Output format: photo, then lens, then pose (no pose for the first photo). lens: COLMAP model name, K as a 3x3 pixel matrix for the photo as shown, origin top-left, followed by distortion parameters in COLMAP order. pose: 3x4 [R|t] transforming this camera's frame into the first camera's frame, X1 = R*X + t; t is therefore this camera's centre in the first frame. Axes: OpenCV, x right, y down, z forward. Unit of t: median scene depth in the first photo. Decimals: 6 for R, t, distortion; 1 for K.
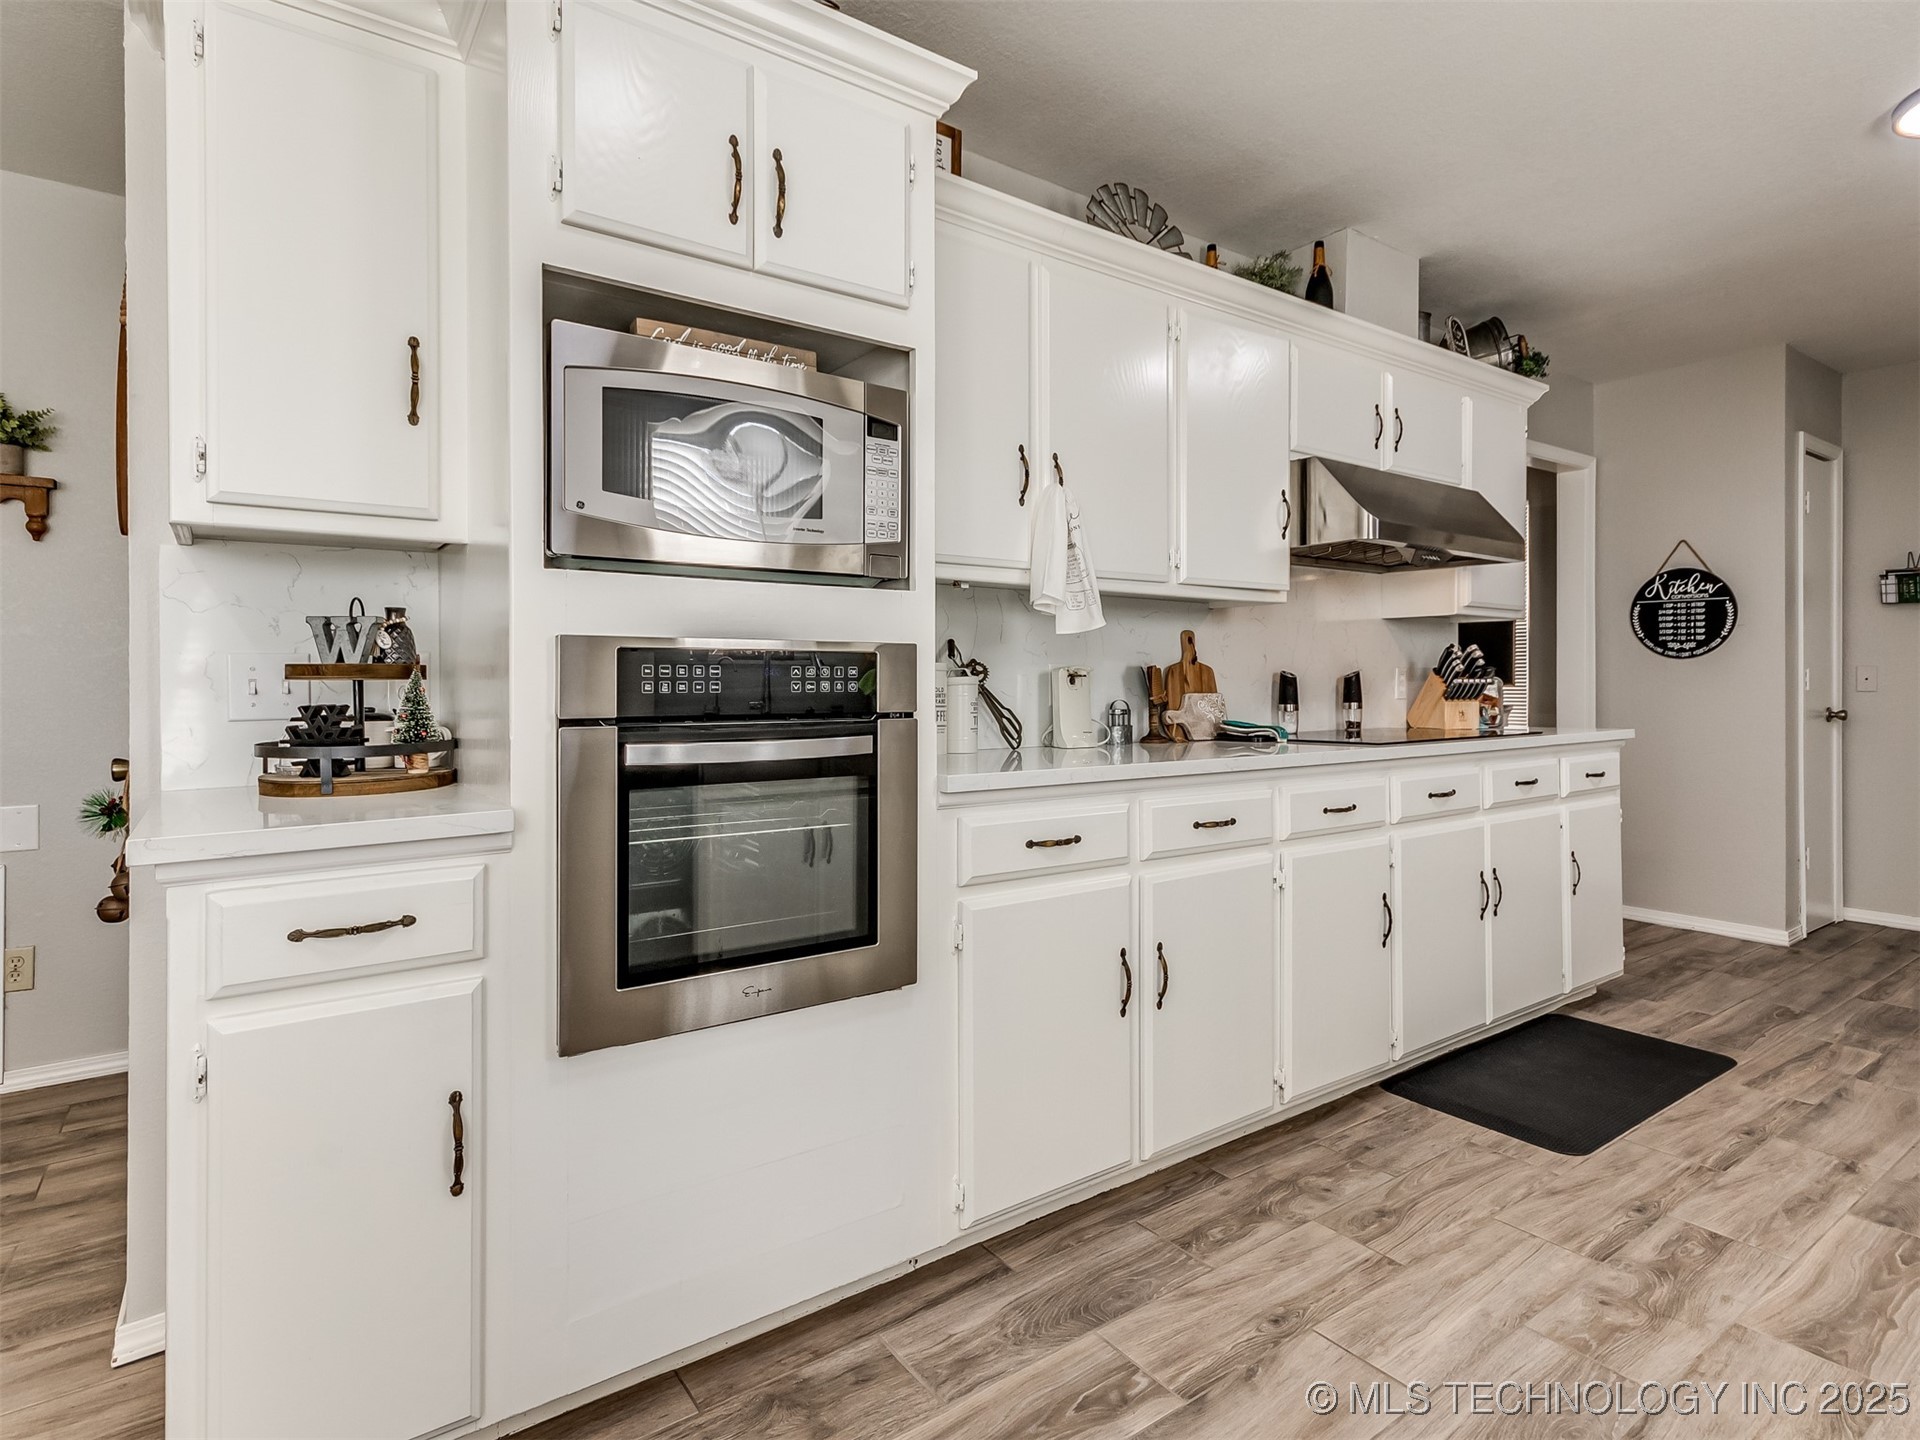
lens RADIAL K [[1004.6, 0, 953.0], [0, 1004.6, 684.3], [0, 0, 1]] dist [0.006027, 0.000097]
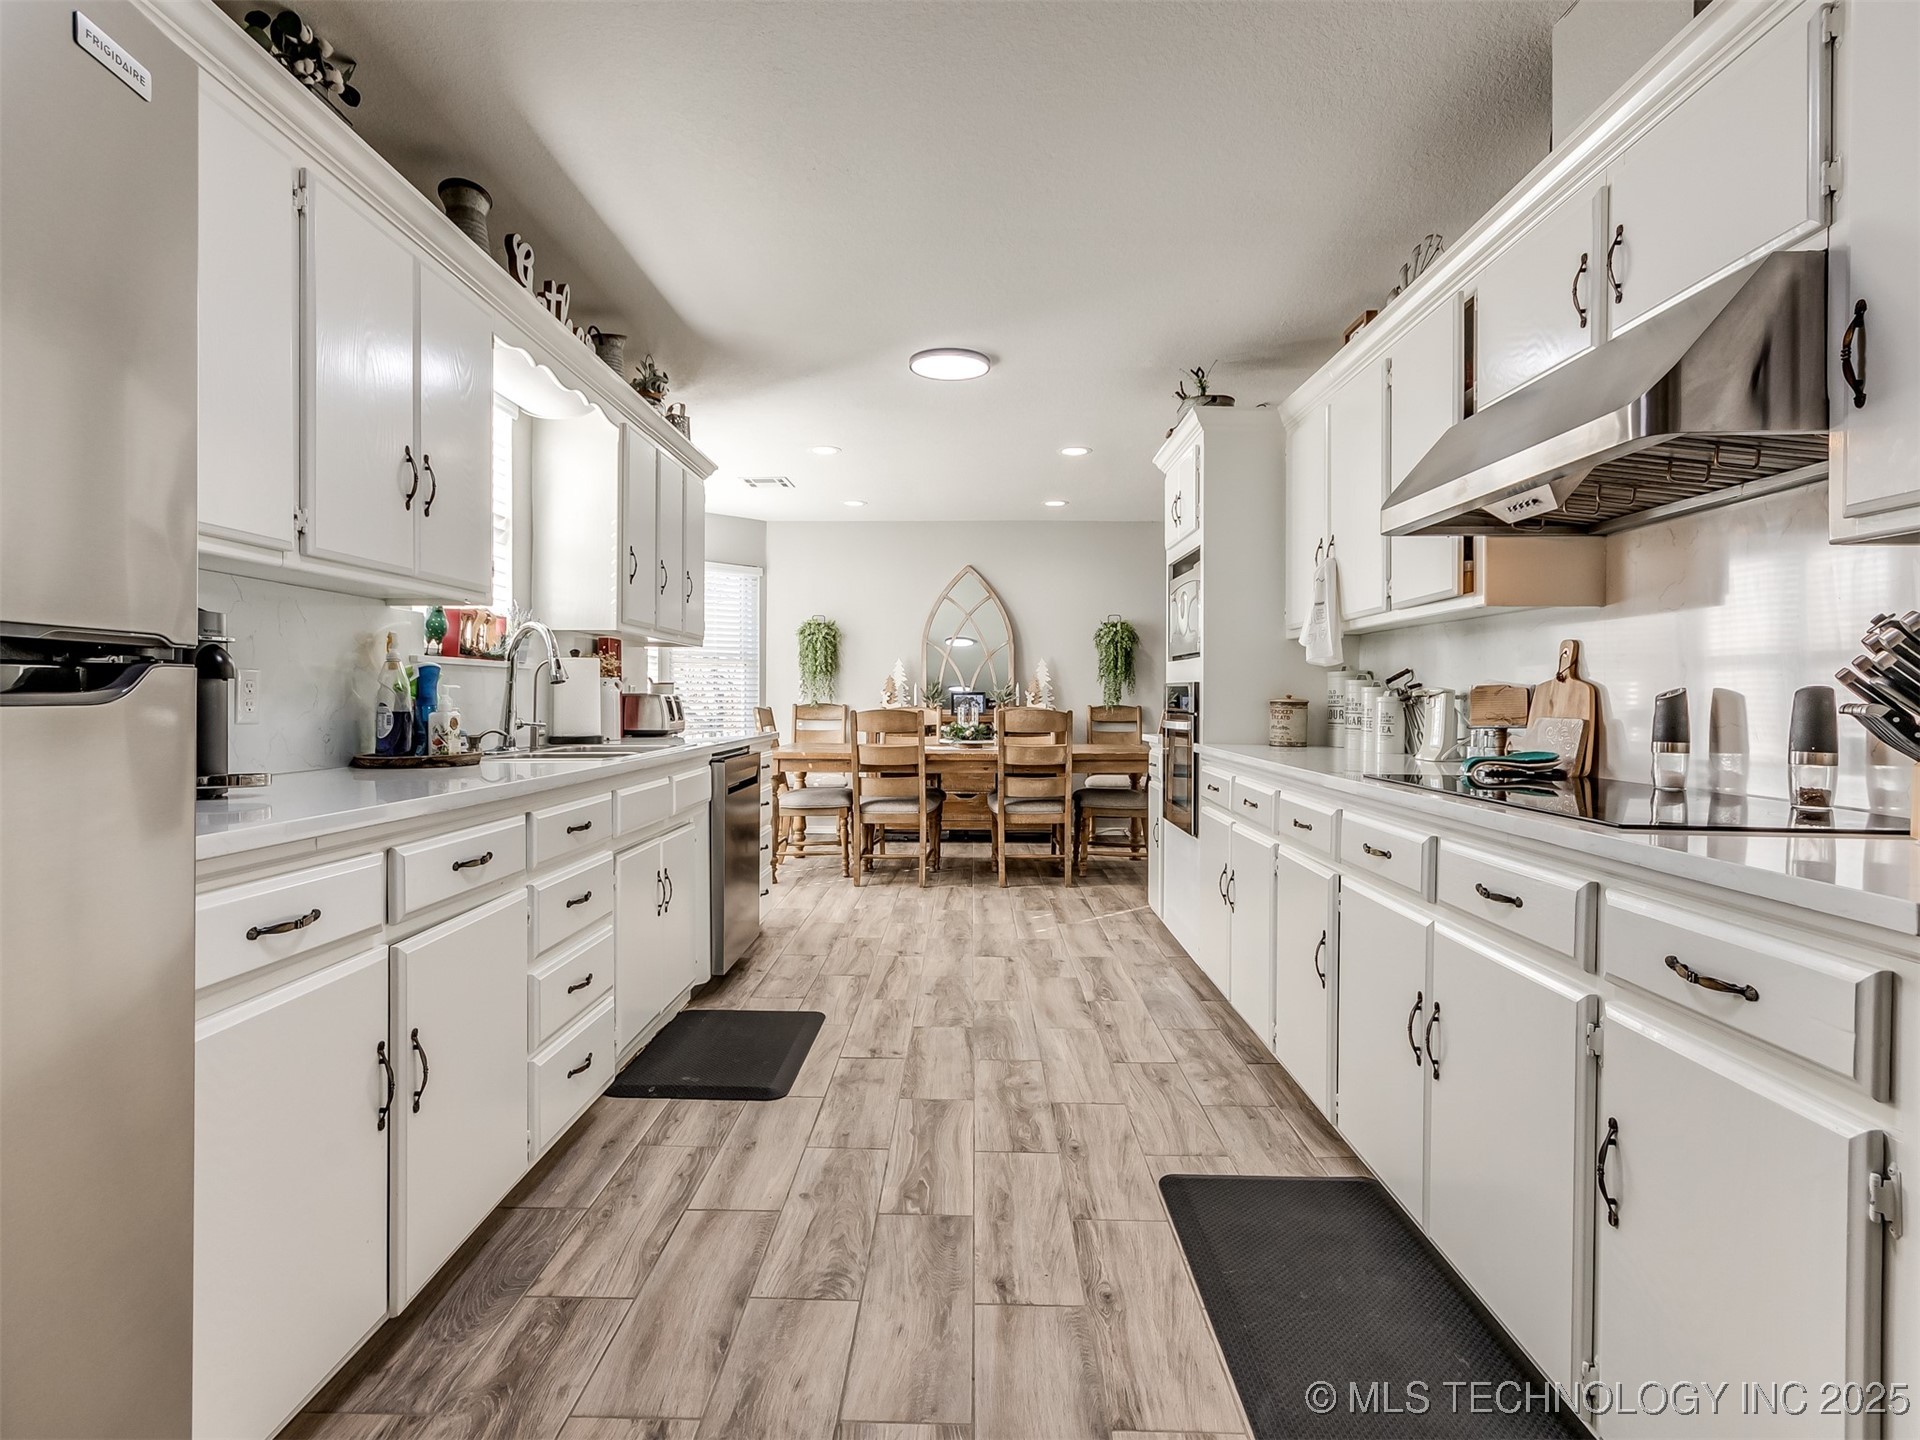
lens RADIAL K [[1002.2, 0, 956.3], [0, 1002.2, 701.3], [0, 0, 1]] dist [-0.001052, 0.009898]
pose [[-0.590625, 0.004041, -0.806936, 1.605845], [-0.005312, 0.999946, 0.008895, -0.012295], [0.806928, 0.009540, -0.590572, 1.481582]]
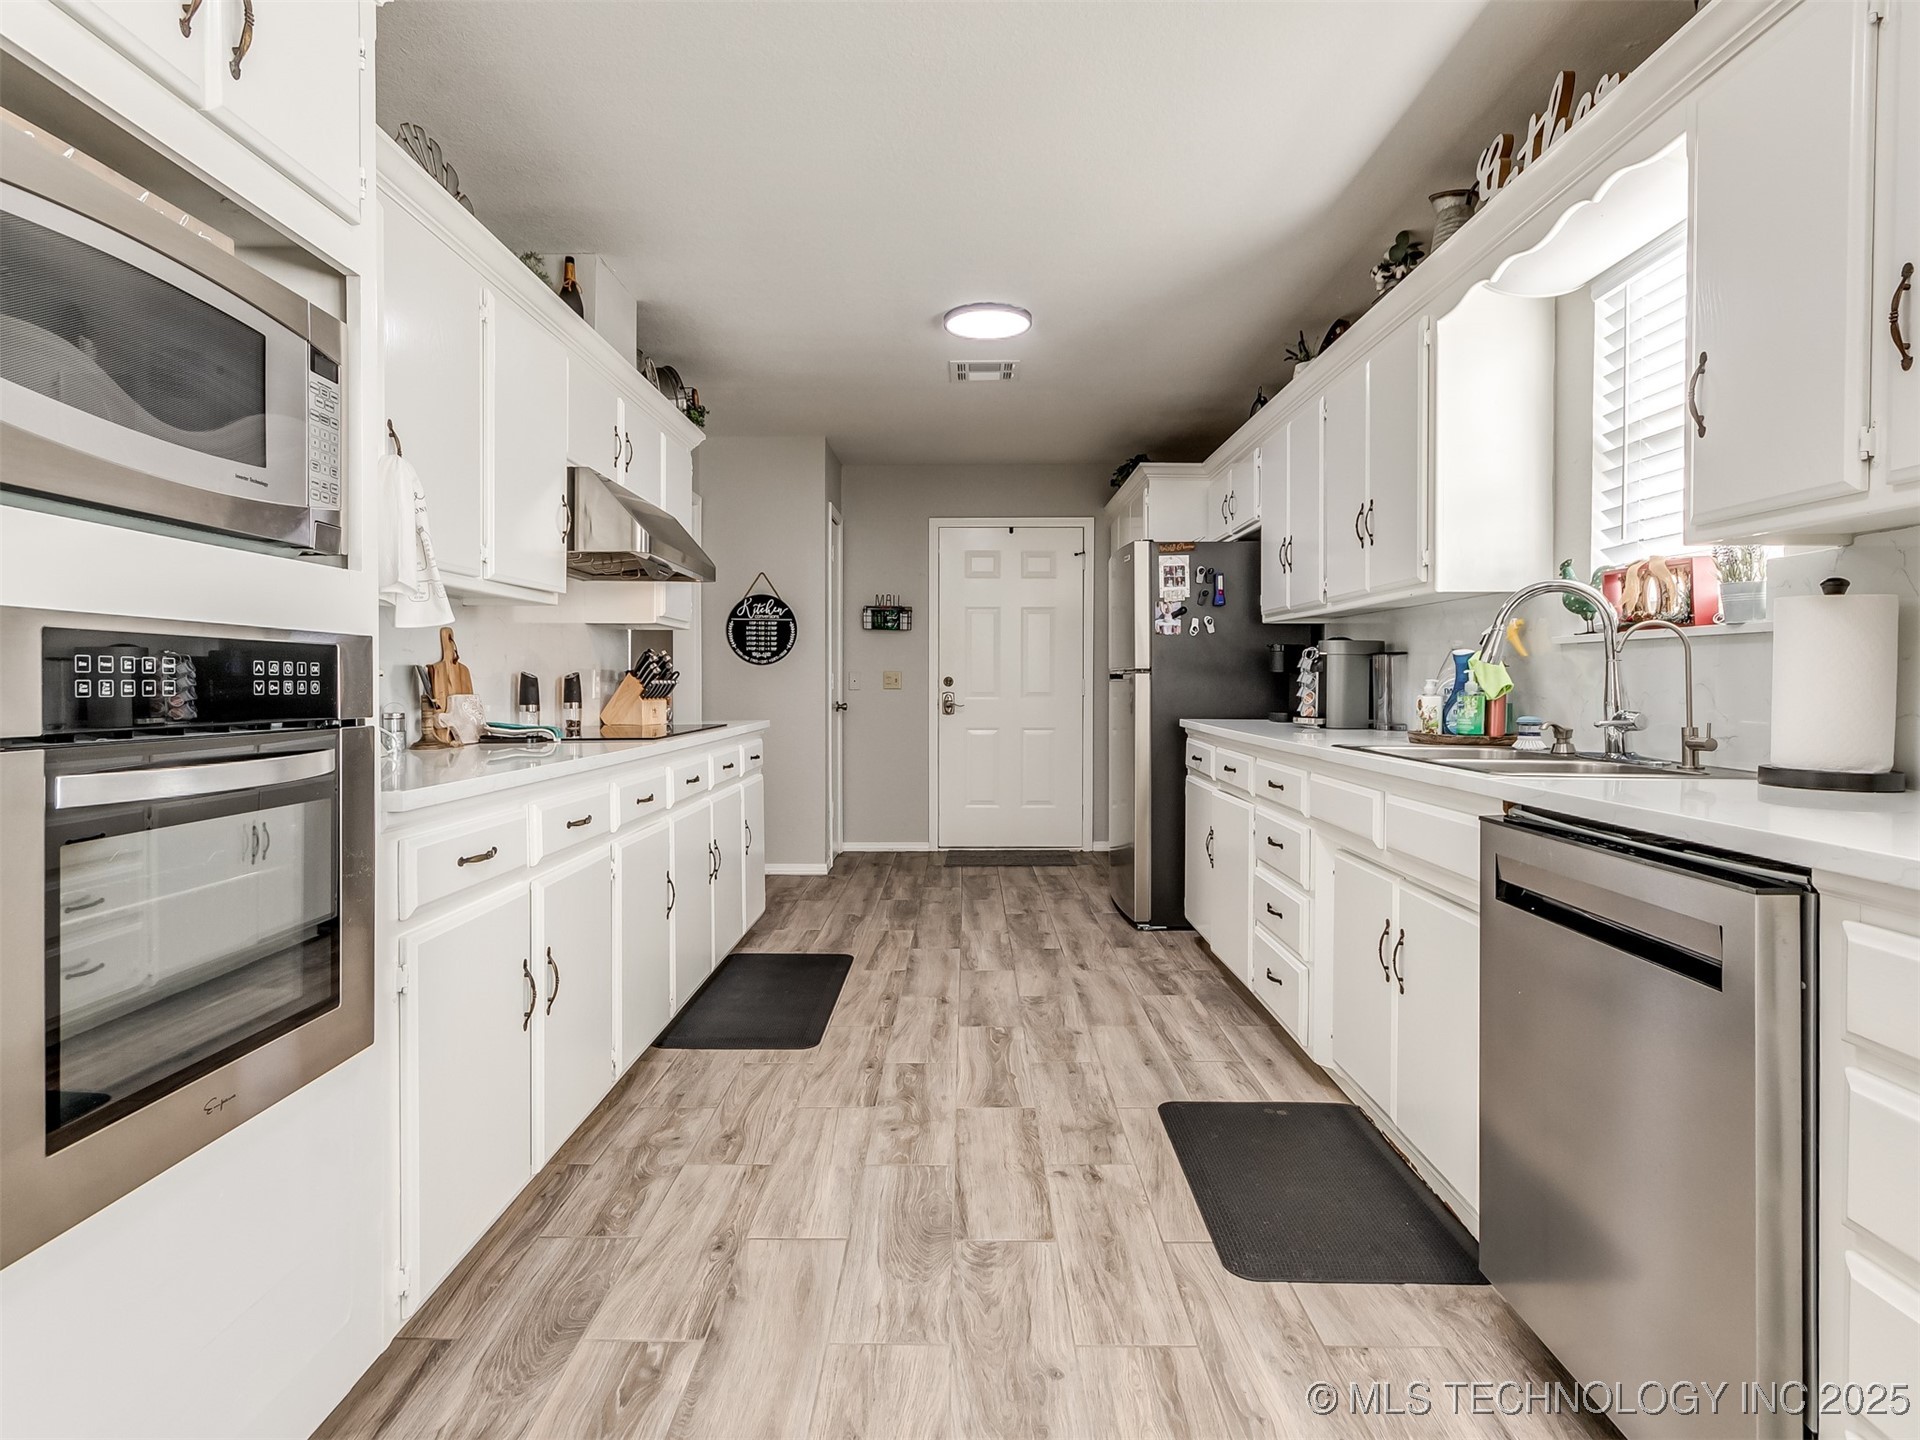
lens RADIAL K [[1004.8, 0, 951.7], [0, 1004.8, 696.9], [0, 0, 1]] dist [0.001708, 0.006235]
pose [[0.589615, -0.010308, 0.807618, -0.334951], [0.001307, 0.999929, 0.011809, 0.000783], [-0.807683, -0.005907, 0.589587, 0.098402]]
